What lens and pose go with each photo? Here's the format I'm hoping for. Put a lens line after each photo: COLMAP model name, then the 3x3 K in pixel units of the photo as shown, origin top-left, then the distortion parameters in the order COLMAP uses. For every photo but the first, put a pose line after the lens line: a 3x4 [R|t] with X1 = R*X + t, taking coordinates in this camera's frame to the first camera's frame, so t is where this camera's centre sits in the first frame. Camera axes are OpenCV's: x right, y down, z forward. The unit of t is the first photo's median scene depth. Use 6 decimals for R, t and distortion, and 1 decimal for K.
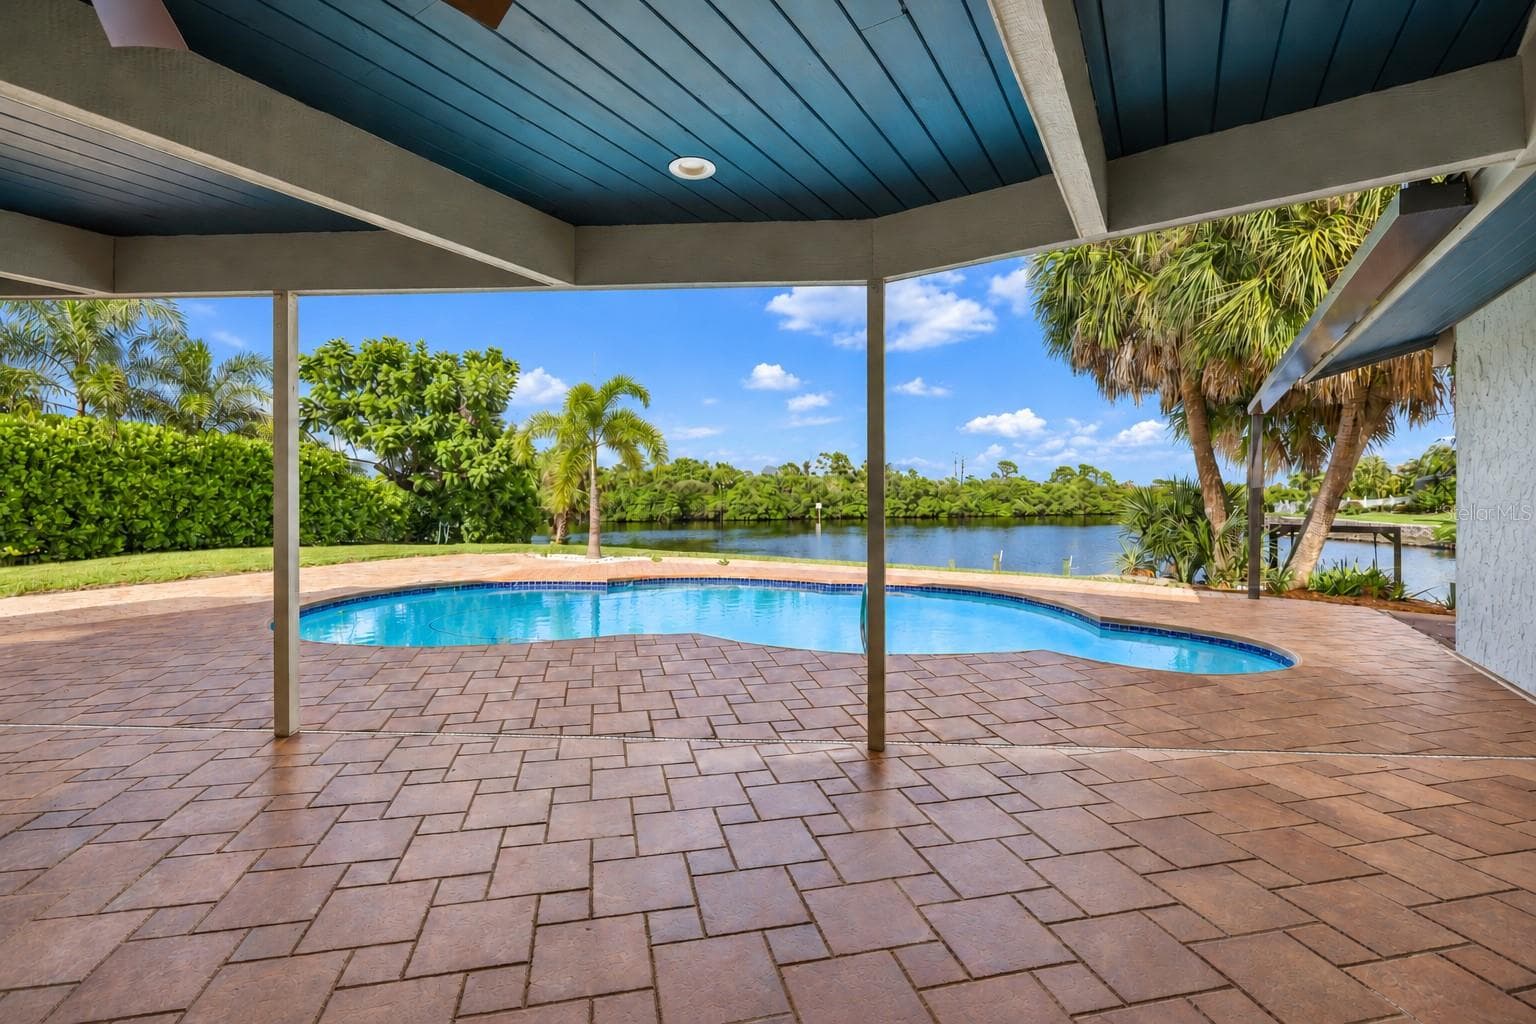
lens RADIAL K [[687.9, 0, 768.0], [0, 687.9, 512.0], [0, 0, 1]] dist [0.001692, 0.000056]
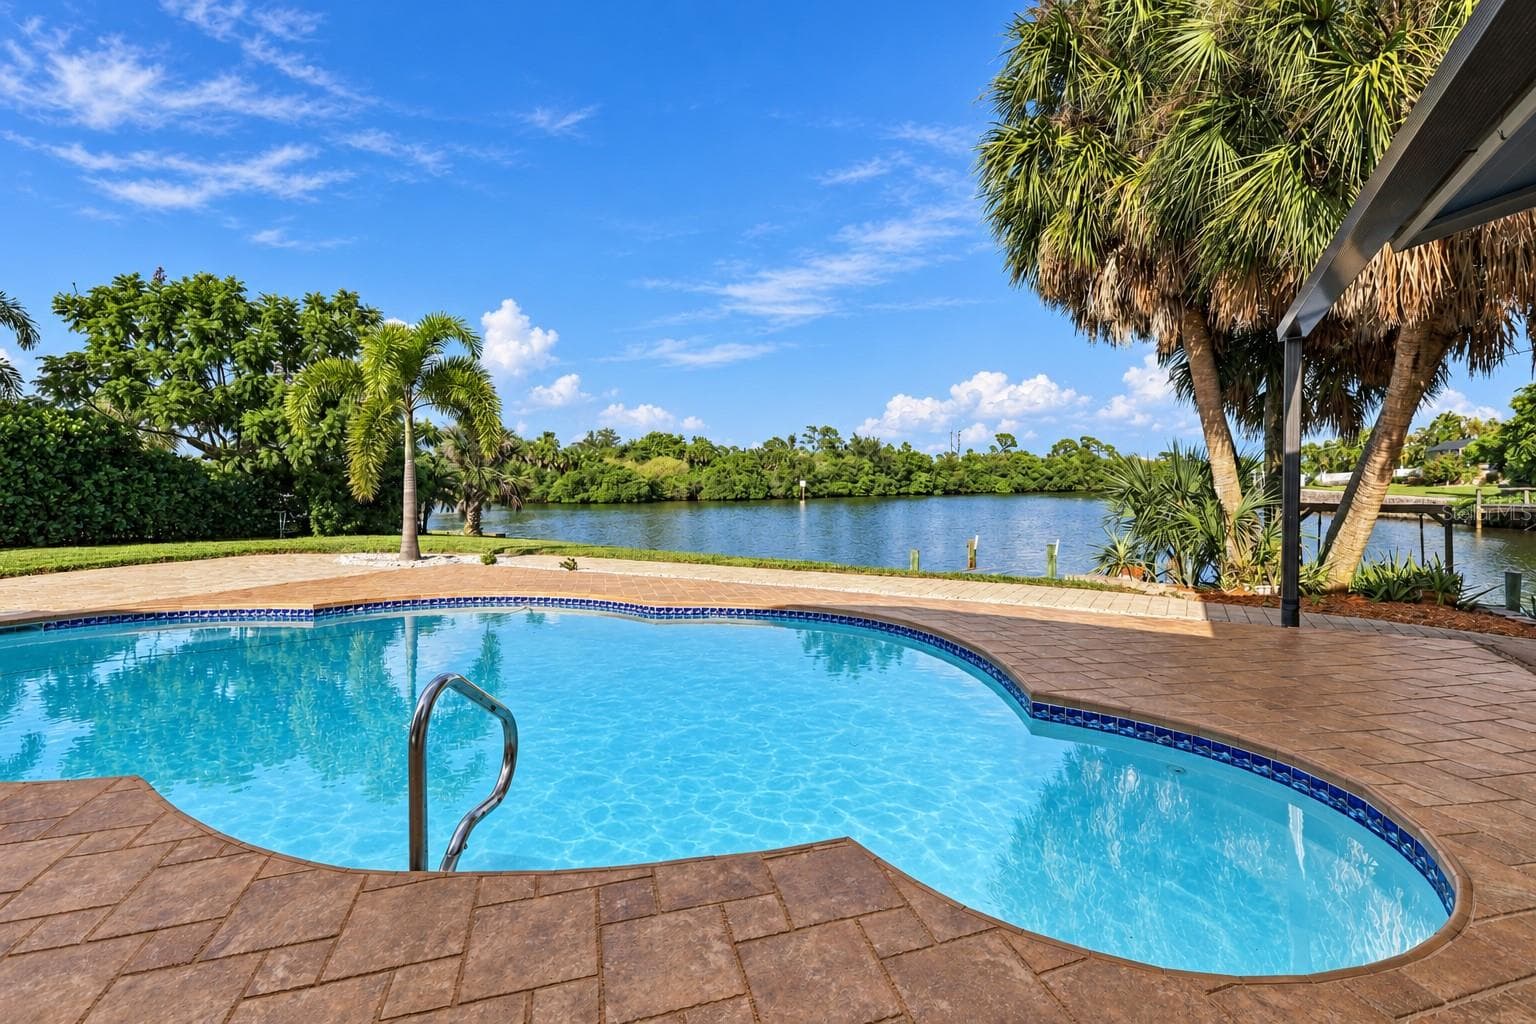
lens RADIAL K [[730.3, 0, 794.7], [0, 730.3, 491.6], [0, 0, 1]] dist [0.000505, 0.000286]
pose [[0.998830, -0.011171, 0.047060, 0.123201], [0.011061, 0.999935, 0.002600, -0.003131], [-0.047086, -0.002076, 0.998889, 0.198999]]
